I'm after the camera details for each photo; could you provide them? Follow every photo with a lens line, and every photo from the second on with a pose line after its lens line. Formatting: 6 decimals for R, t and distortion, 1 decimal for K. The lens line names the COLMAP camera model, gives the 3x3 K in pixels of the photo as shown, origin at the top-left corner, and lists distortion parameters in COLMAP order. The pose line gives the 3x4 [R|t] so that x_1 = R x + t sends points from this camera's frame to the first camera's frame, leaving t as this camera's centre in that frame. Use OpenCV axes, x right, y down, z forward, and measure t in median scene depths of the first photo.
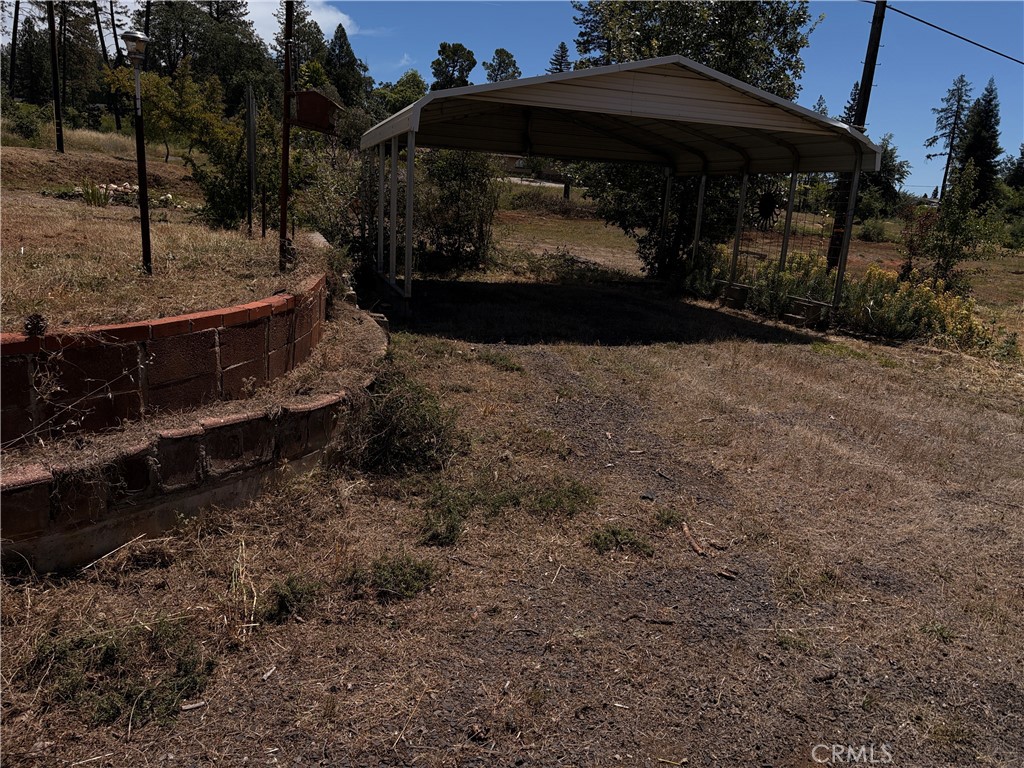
lens RADIAL K [[775.4, 0, 518.8], [0, 775.4, 379.2], [0, 0, 1]] dist [0.052305, -0.051238]
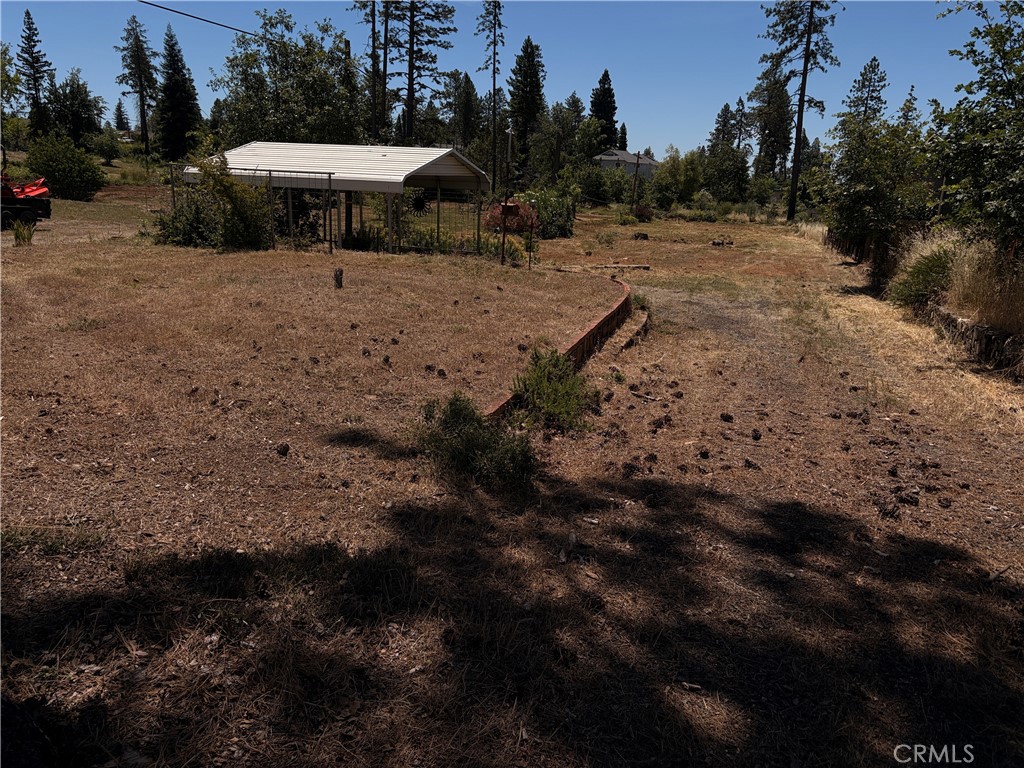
lens RADIAL K [[775.4, 0, 507.3], [0, 775.4, 390.5], [0, 0, 1]] dist [0.052305, -0.051238]
pose [[0.577847, -0.263249, 0.772523, -0.213995], [0.184015, 0.964203, 0.190924, -0.018163], [-0.795130, 0.031831, 0.605603, -0.063704]]
